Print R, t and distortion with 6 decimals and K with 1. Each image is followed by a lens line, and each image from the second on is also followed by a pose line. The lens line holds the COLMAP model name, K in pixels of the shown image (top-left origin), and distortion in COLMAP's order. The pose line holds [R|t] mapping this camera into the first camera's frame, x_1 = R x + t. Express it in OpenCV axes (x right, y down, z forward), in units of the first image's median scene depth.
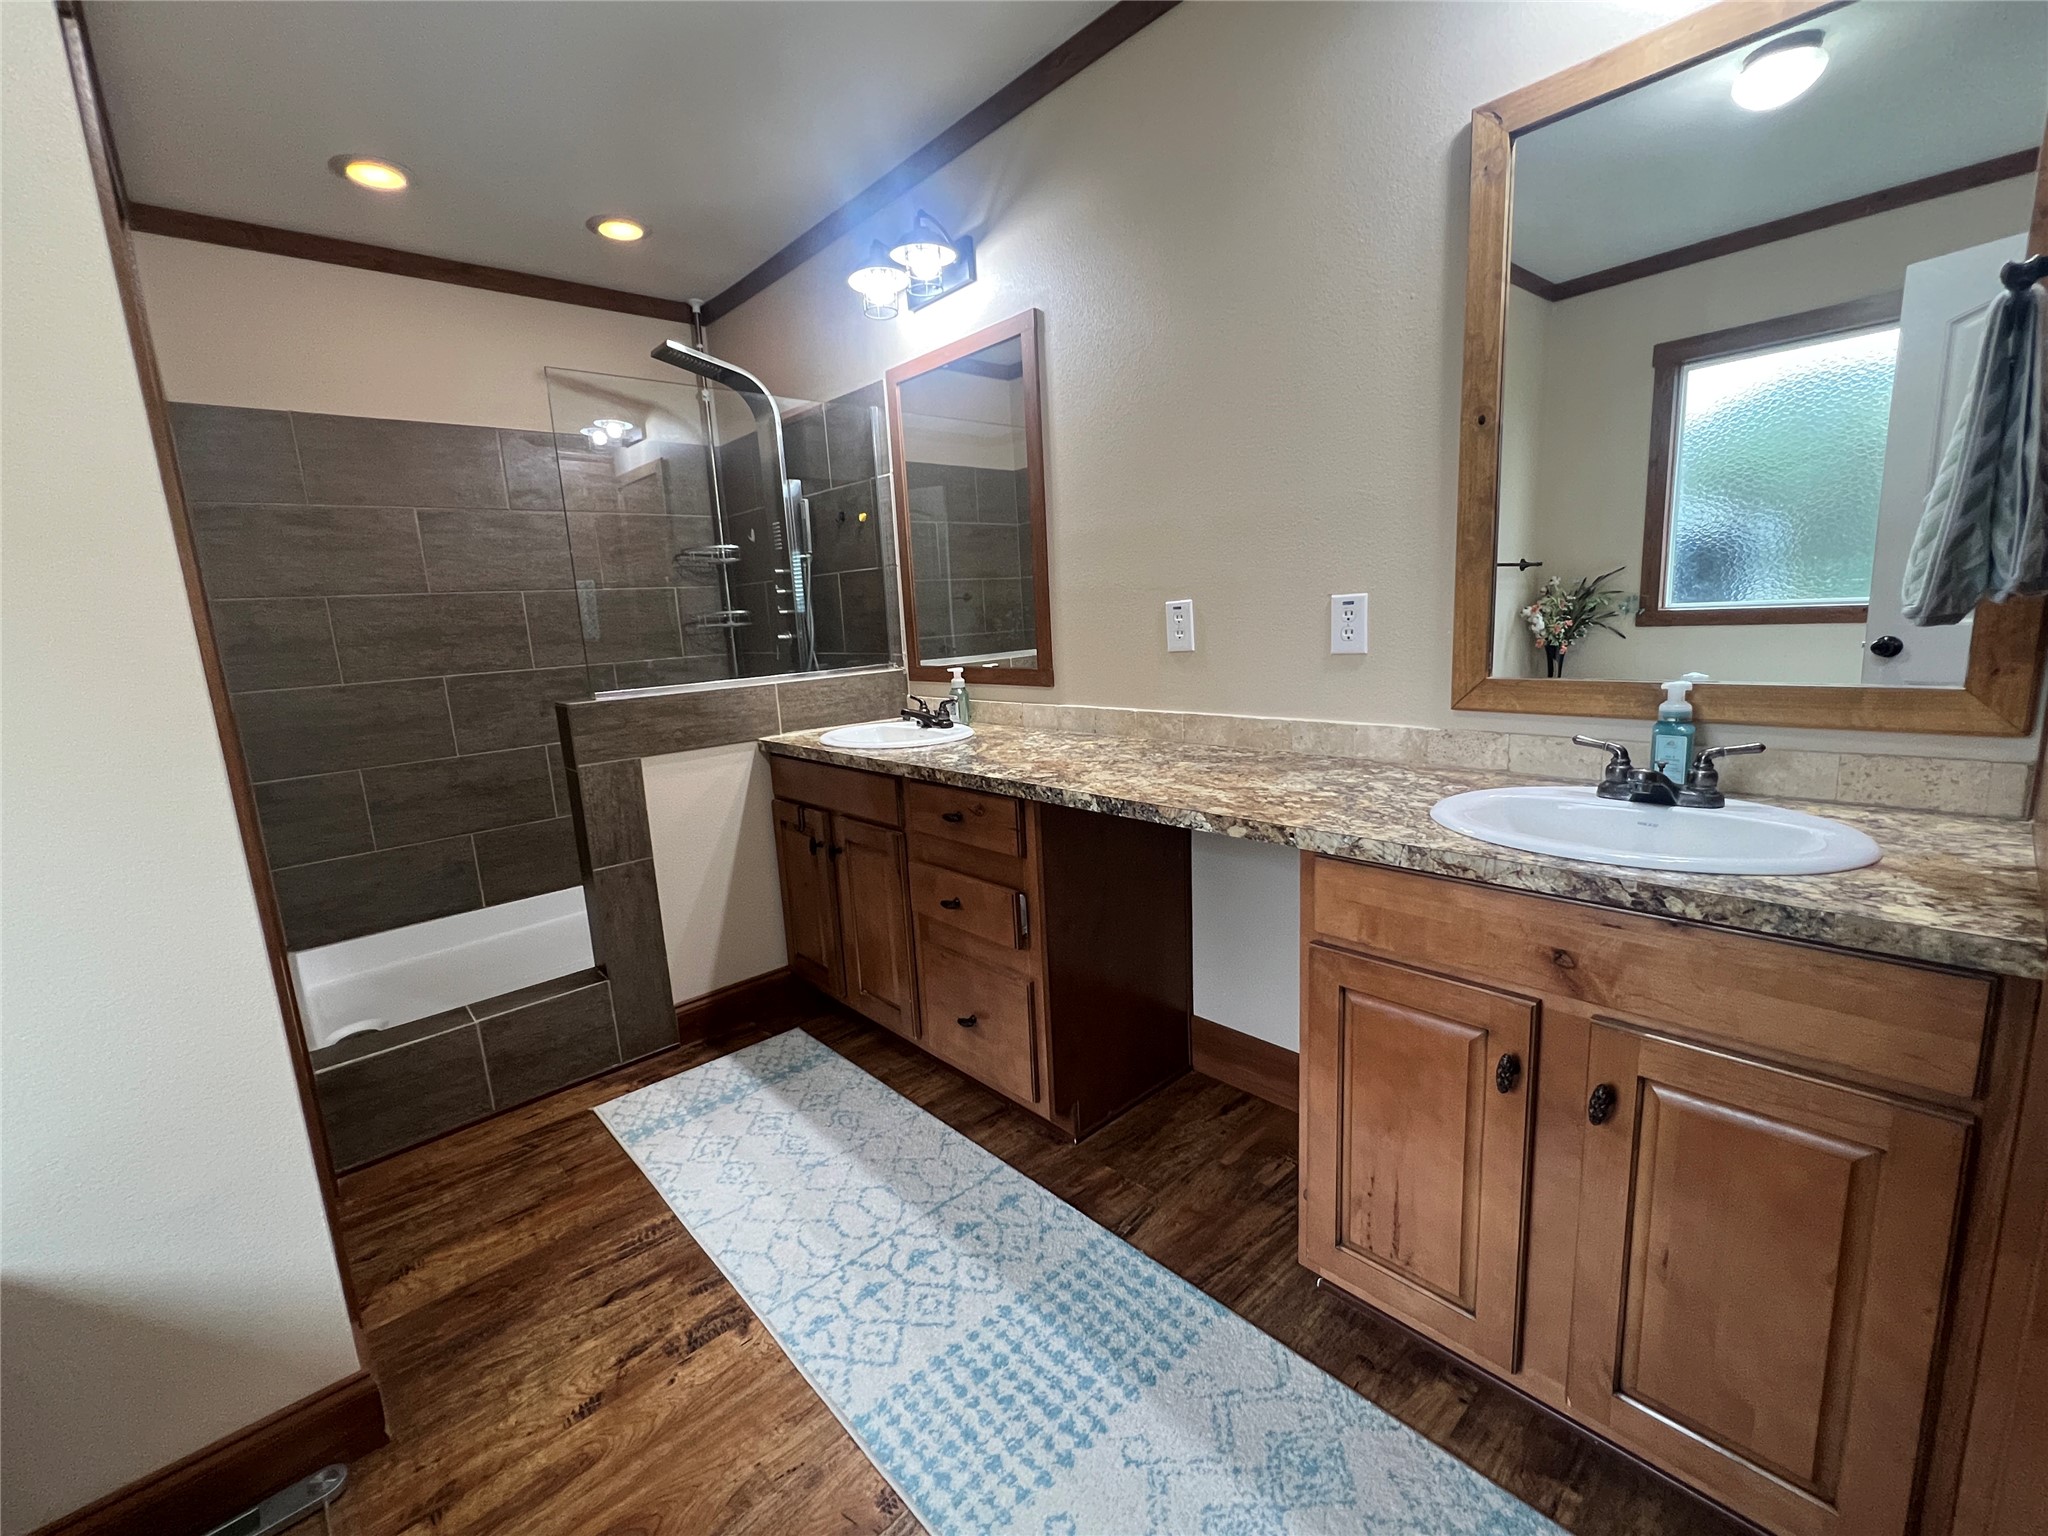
lens RADIAL K [[863.9, 0, 1021.7], [0, 863.9, 772.1], [0, 0, 1]] dist [-0.002440, 0.000292]
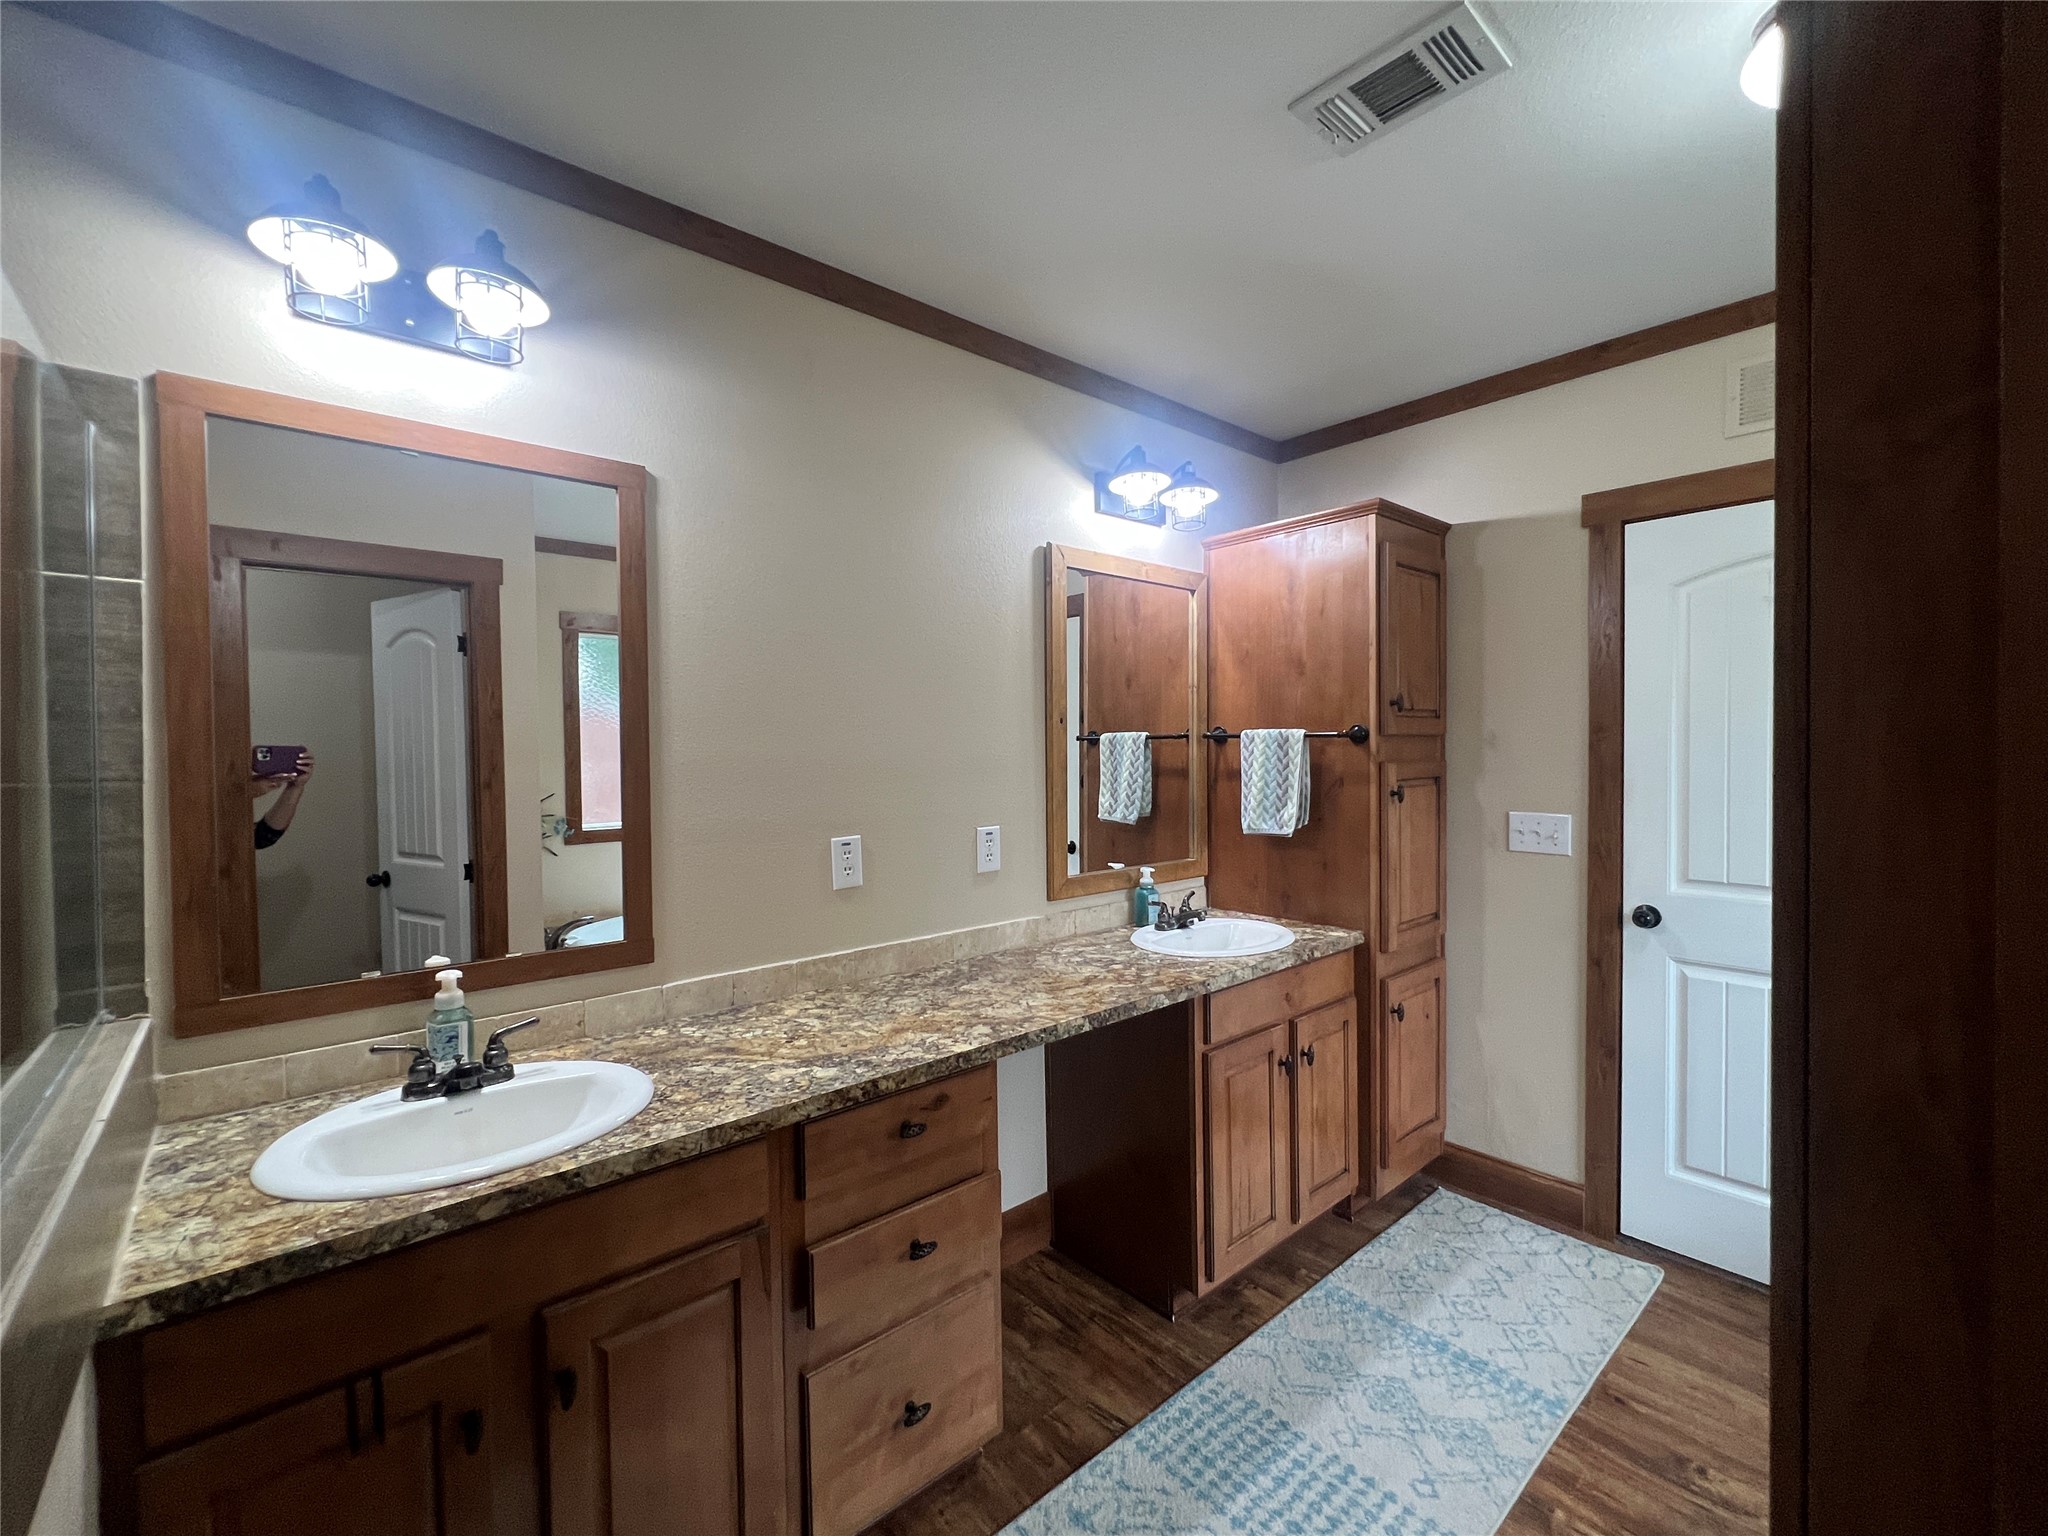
lens RADIAL K [[863.9, 0, 1020.1], [0, 863.9, 762.8], [0, 0, 1]] dist [-0.002440, 0.000292]
pose [[0.026448, 0.038172, 0.998921, -0.627122], [0.195184, 0.979840, -0.042611, -0.157803], [-0.980410, 0.196101, 0.018464, 0.606326]]
